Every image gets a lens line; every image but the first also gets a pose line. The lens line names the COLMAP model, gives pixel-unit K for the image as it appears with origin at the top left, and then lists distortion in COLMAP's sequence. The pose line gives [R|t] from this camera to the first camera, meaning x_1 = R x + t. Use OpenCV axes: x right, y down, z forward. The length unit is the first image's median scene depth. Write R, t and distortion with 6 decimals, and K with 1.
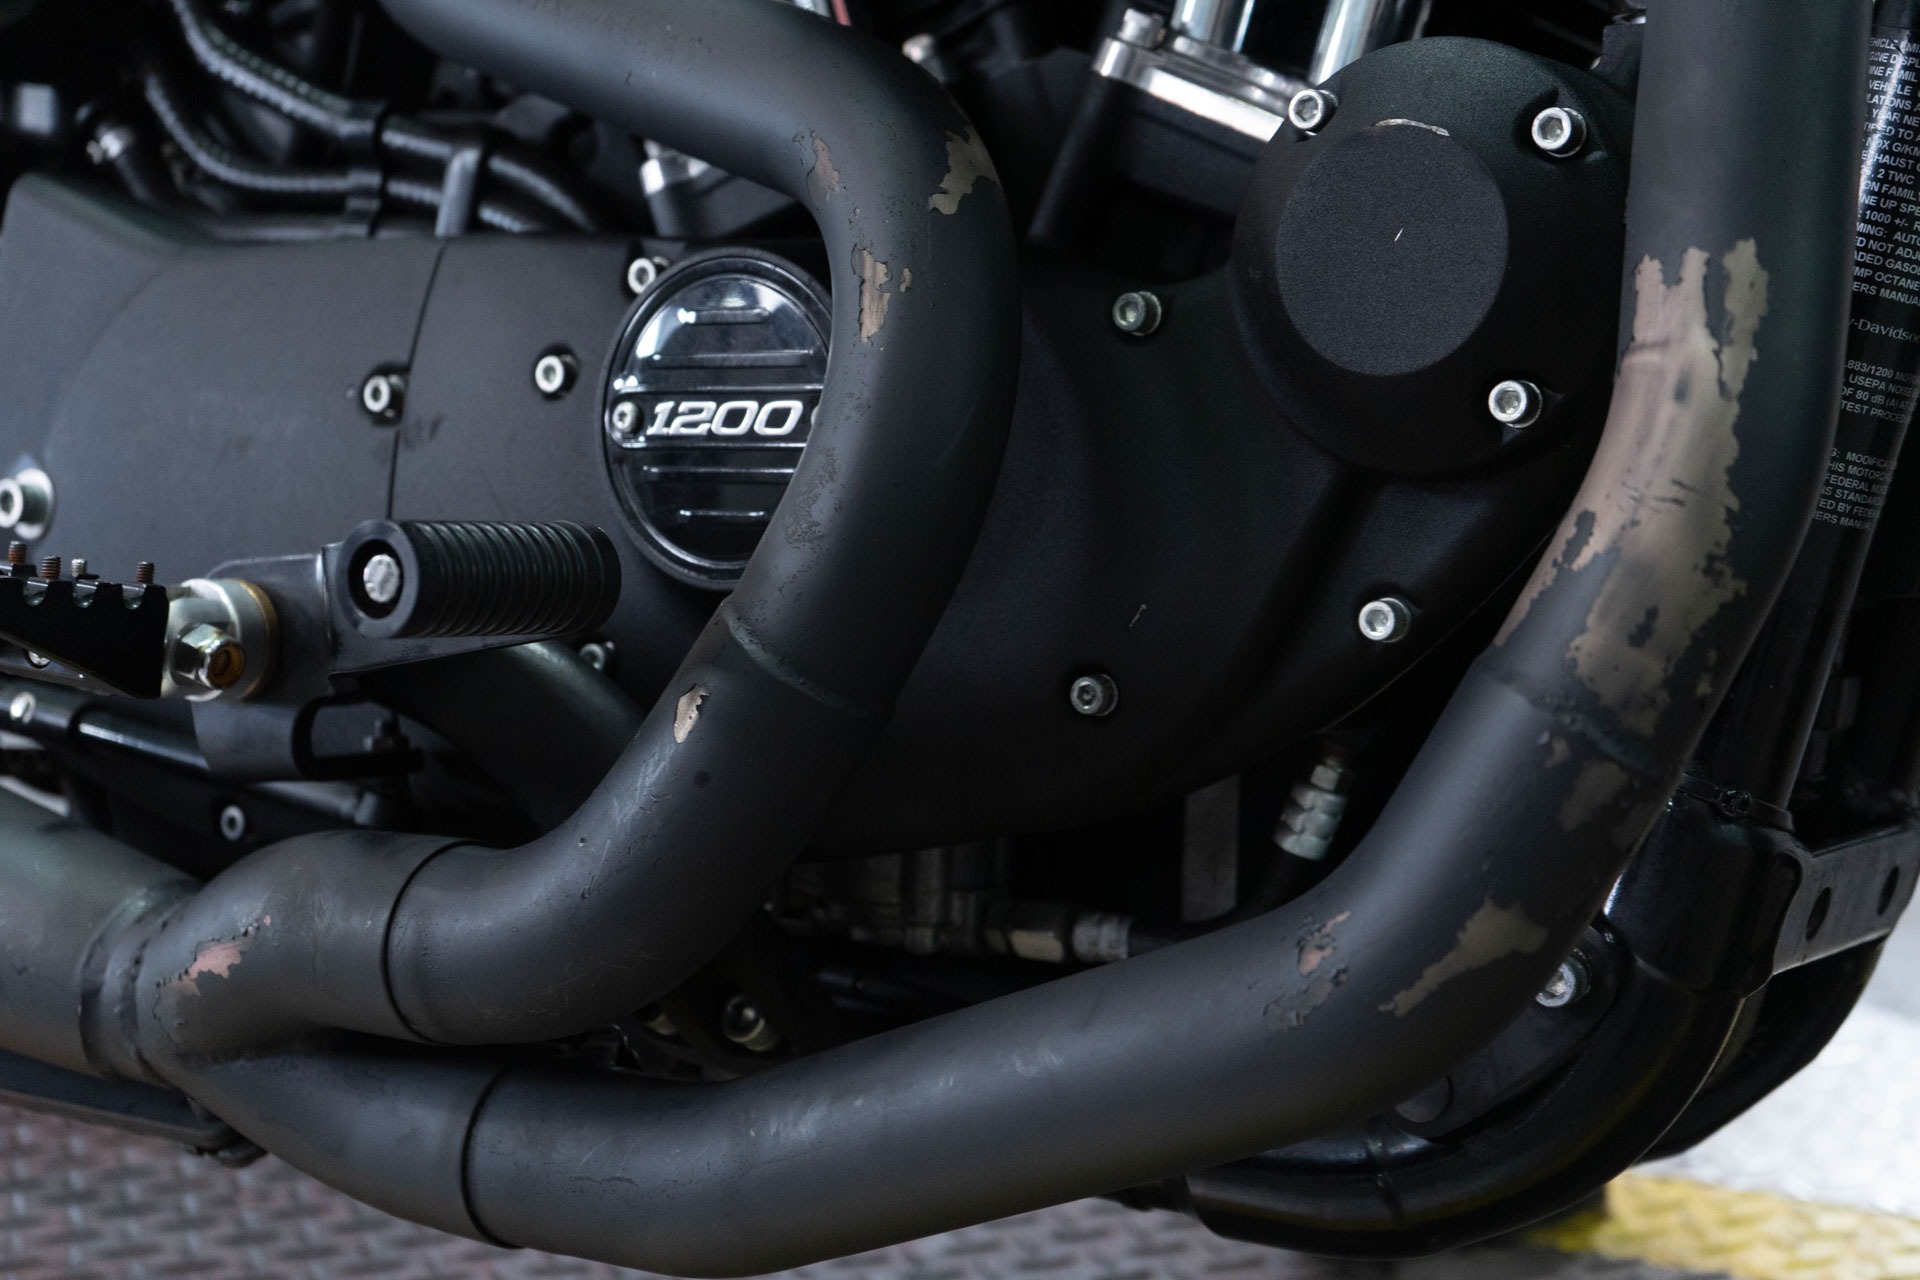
lens RADIAL K [[2646.3, 0, 960.4], [0, 2646.3, 633.6], [0, 0, 1]] dist [-0.275117, 0.000000]
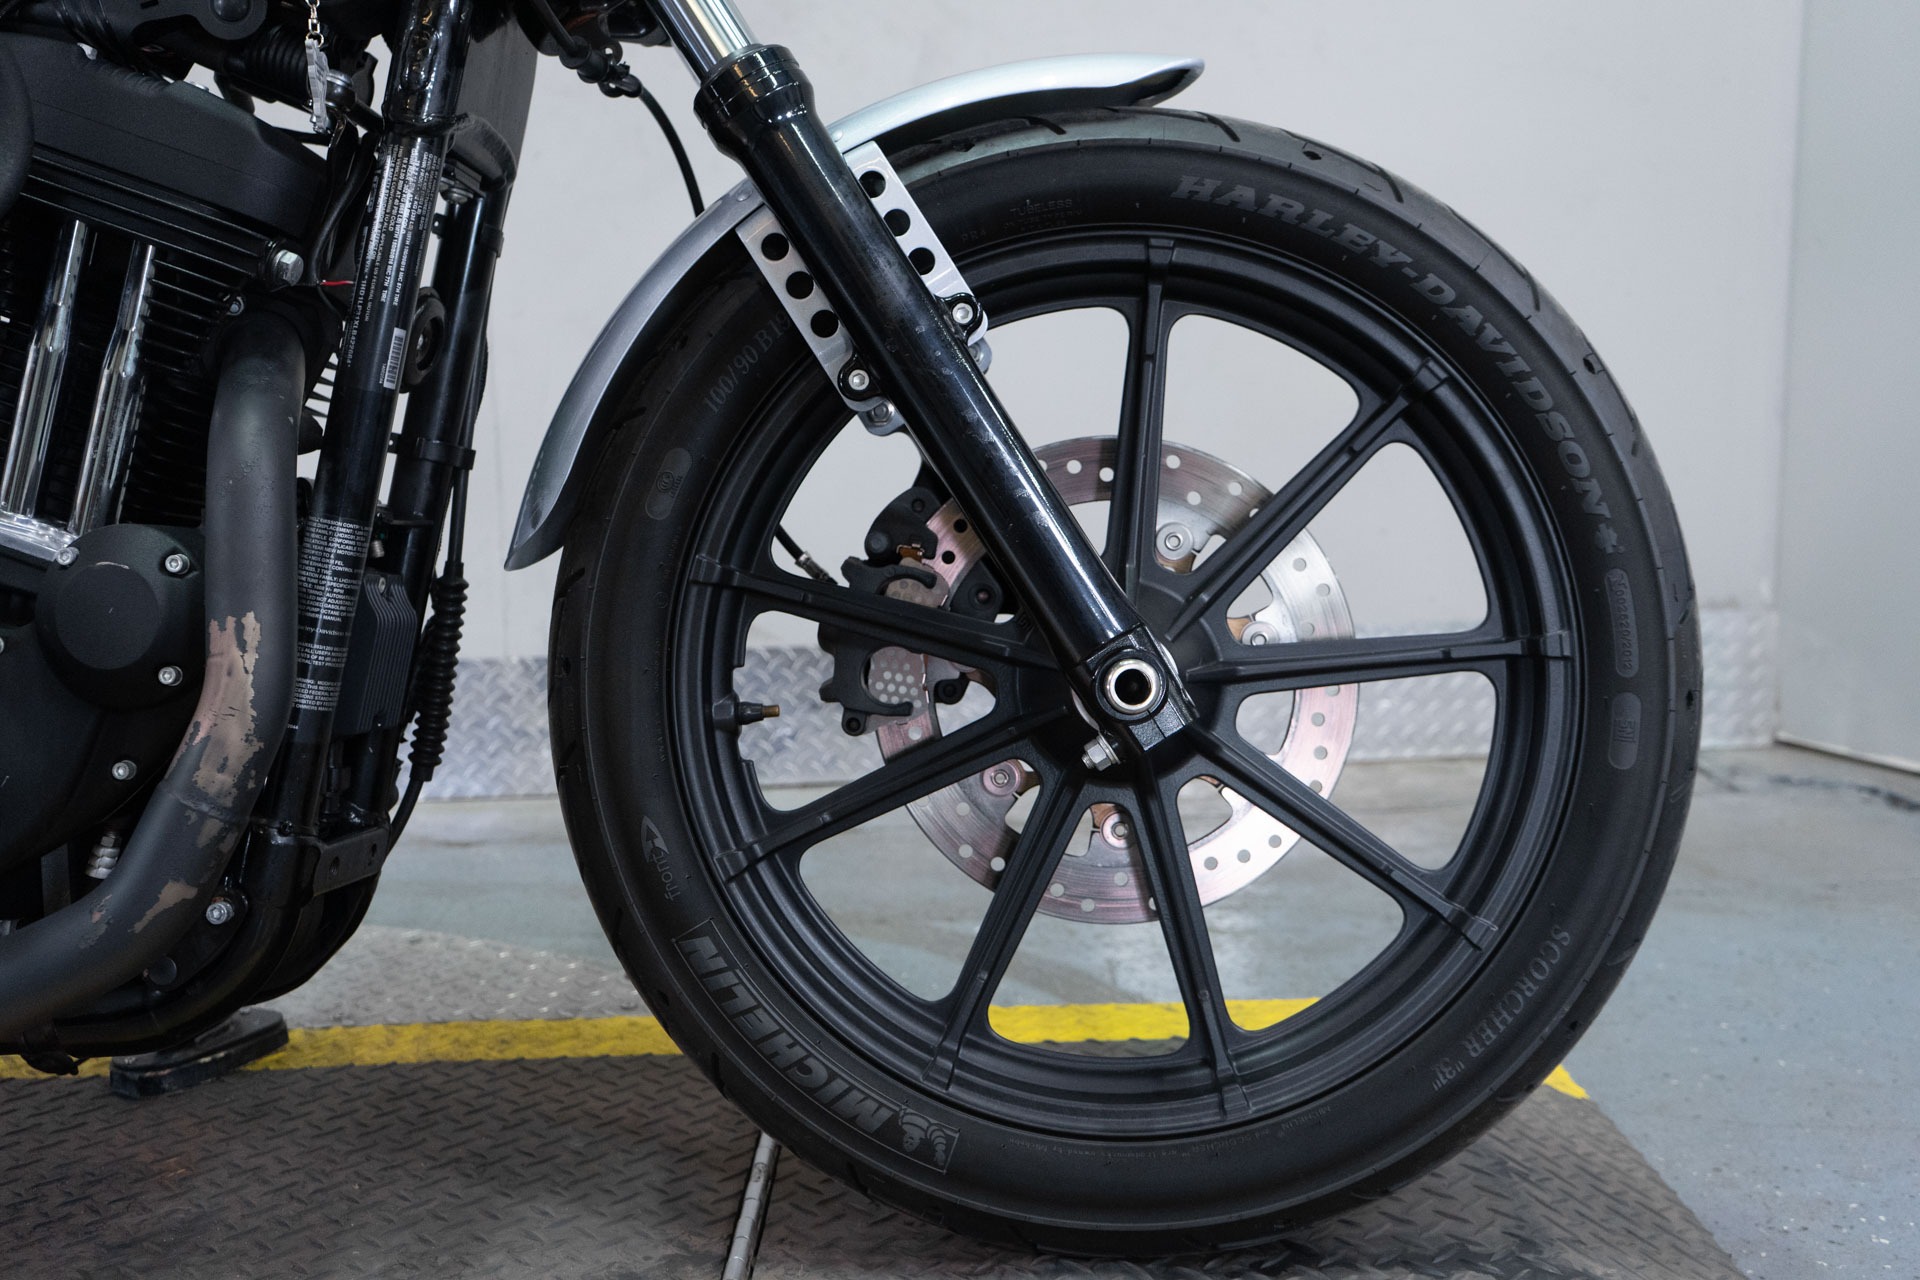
lens RADIAL K [[1902.6, 0, 979.9], [0, 1902.6, 613.8], [0, 0, 1]] dist [0.020233, 0.000000]
pose [[0.864113, -0.087334, 0.495662, -0.012942], [0.110565, 0.993712, -0.017666, -0.034236], [-0.491003, 0.070068, 0.868336, -0.999228]]
